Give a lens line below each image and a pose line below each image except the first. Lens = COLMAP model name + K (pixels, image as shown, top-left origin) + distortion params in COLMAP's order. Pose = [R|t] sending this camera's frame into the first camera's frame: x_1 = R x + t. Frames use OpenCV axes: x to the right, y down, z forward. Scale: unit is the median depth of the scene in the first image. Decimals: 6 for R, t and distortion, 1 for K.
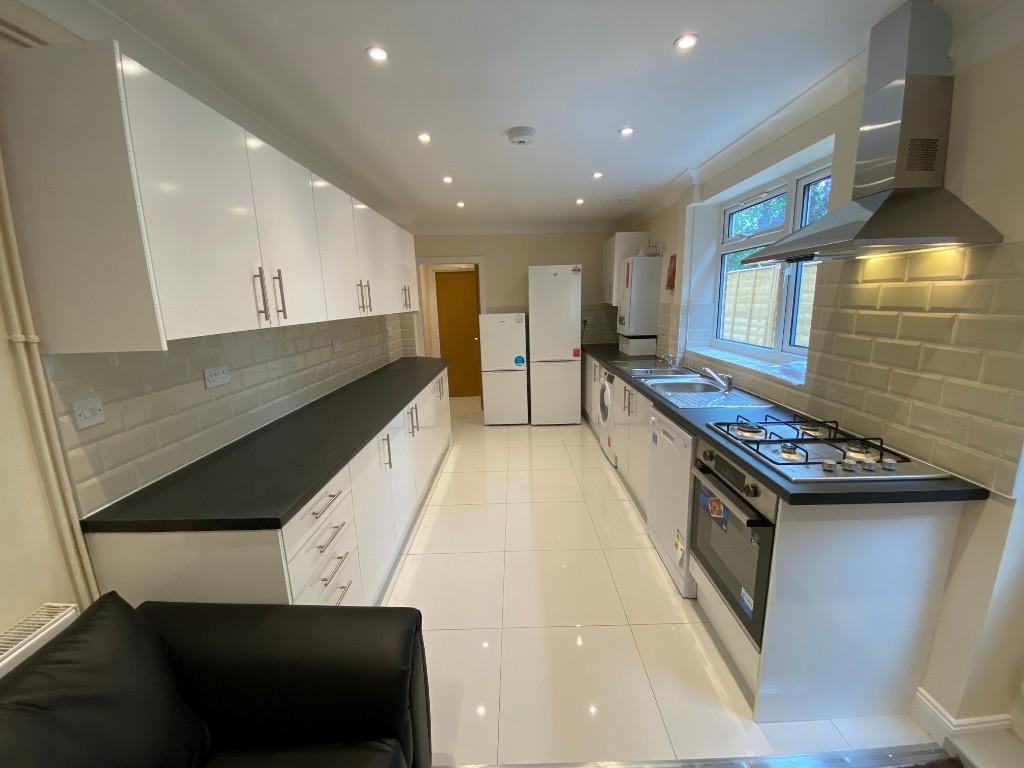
lens RADIAL K [[409.6, 0, 514.1], [0, 409.6, 383.8], [0, 0, 1]] dist [0.039948, -0.032711]
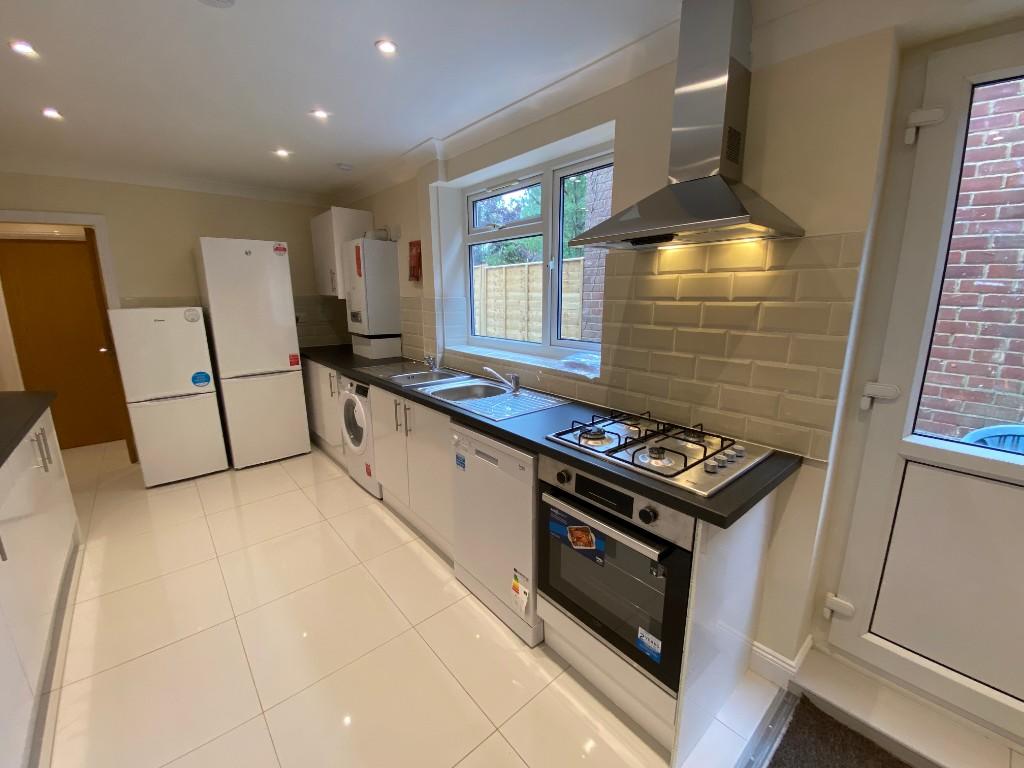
lens RADIAL K [[413.2, 0, 512.5], [0, 413.2, 382.6], [0, 0, 1]] dist [0.021887, -0.020707]
pose [[0.754348, -0.115289, 0.646272, -0.086716], [0.114296, 0.992488, 0.043640, -0.045612], [-0.646448, 0.040947, 0.761858, 0.328404]]
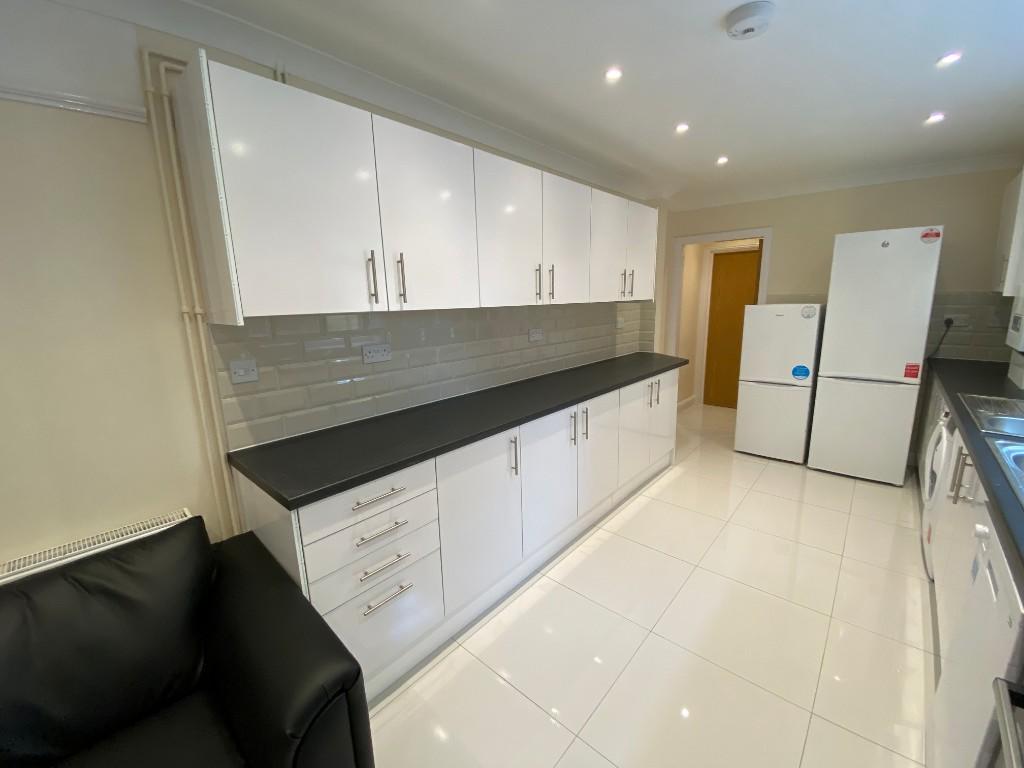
lens RADIAL K [[413.2, 0, 512.5], [0, 413.2, 382.6], [0, 0, 1]] dist [0.021887, -0.020707]
pose [[0.747640, 0.139933, -0.649194, 0.223460], [-0.128958, 0.989532, 0.064779, -0.044707], [0.651463, 0.035288, 0.757860, 0.292010]]
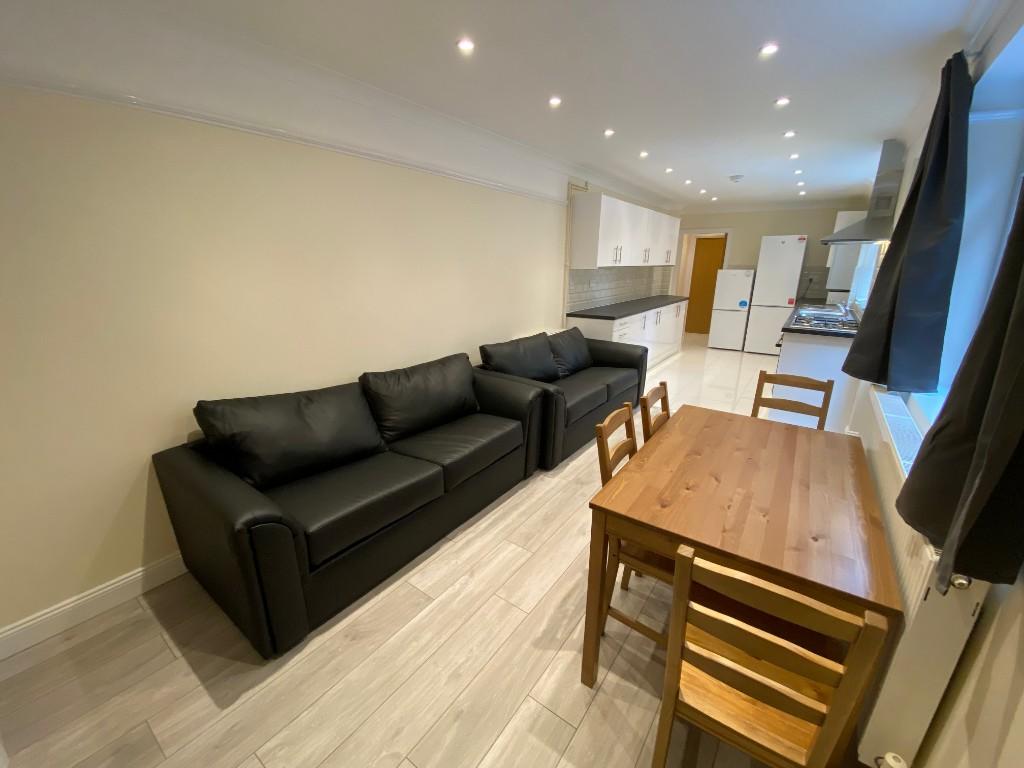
lens RADIAL K [[413.2, 0, 512.5], [0, 413.2, 382.6], [0, 0, 1]] dist [0.021887, -0.020707]
pose [[0.813617, 0.192099, -0.548748, 0.421054], [-0.142790, 0.980953, 0.131688, 0.276919], [0.563594, -0.028788, 0.825550, -1.319228]]
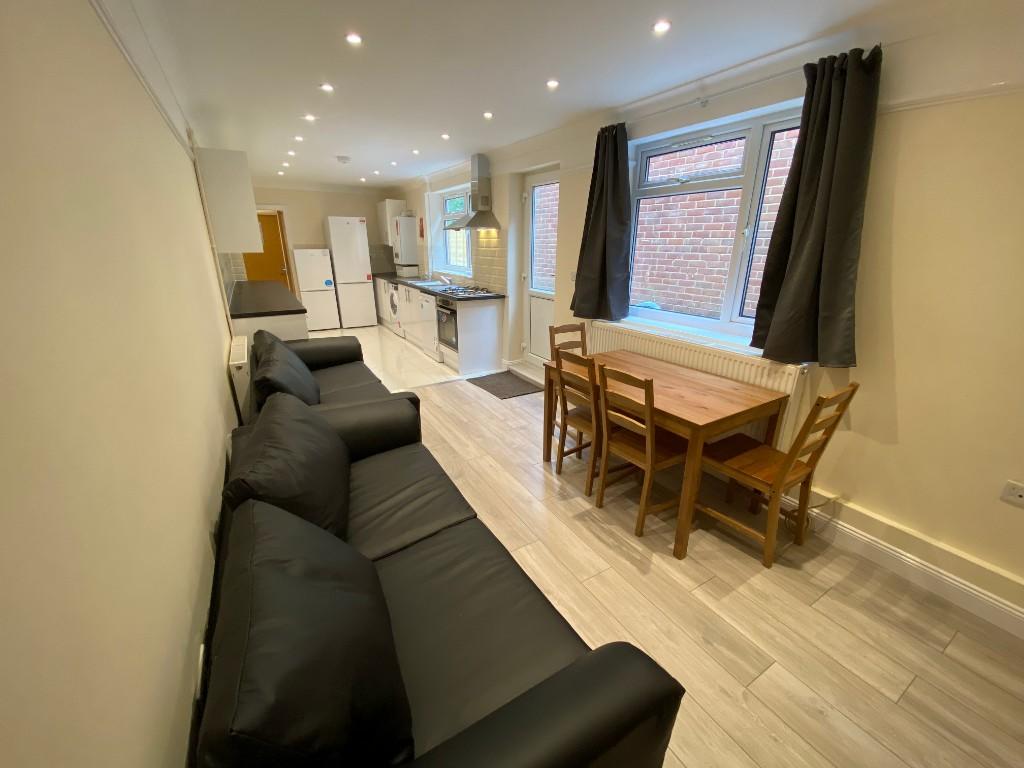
lens RADIAL K [[409.6, 0, 514.1], [0, 409.6, 383.8], [0, 0, 1]] dist [0.039948, -0.032711]
pose [[0.852047, -0.142500, 0.503697, -0.444649], [0.078591, 0.986151, 0.146047, 0.274669], [-0.517533, -0.084853, 0.851446, -1.277782]]
